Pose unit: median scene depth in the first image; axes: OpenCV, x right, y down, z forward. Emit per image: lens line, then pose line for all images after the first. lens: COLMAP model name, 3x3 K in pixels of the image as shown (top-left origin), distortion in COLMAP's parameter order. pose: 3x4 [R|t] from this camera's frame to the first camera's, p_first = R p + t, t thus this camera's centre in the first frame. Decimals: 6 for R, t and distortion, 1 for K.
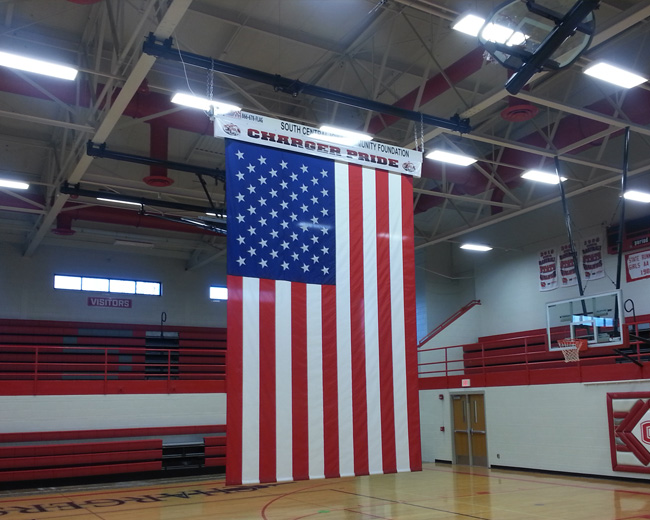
lens RADIAL K [[671.9, 0, 325.6], [0, 671.9, 315.3], [0, 0, 1]] dist [0.060526, -0.011683]
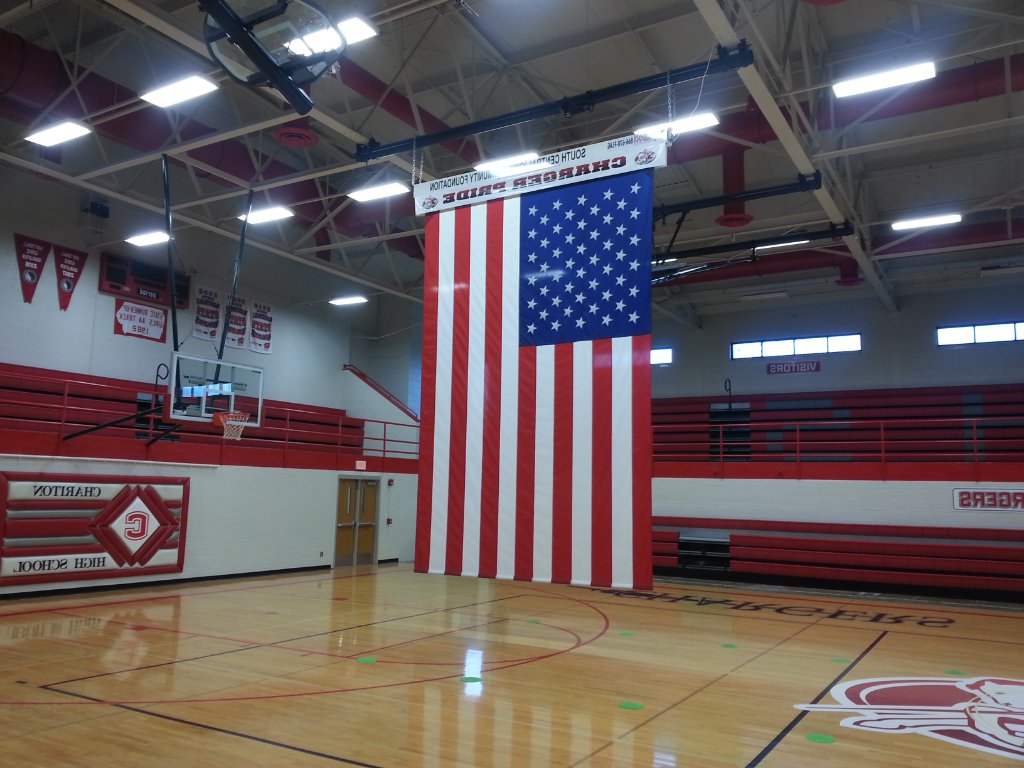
lens RADIAL K [[803.2, 0, 512.0], [0, 803.2, 384.0], [0, 0, 1]] dist [0.051081, 0.000110]
pose [[0.474741, -0.089791, -0.875533, 0.738559], [0.089455, 0.994553, -0.053492, 0.044732], [0.875568, -0.052926, 0.480188, 0.440851]]
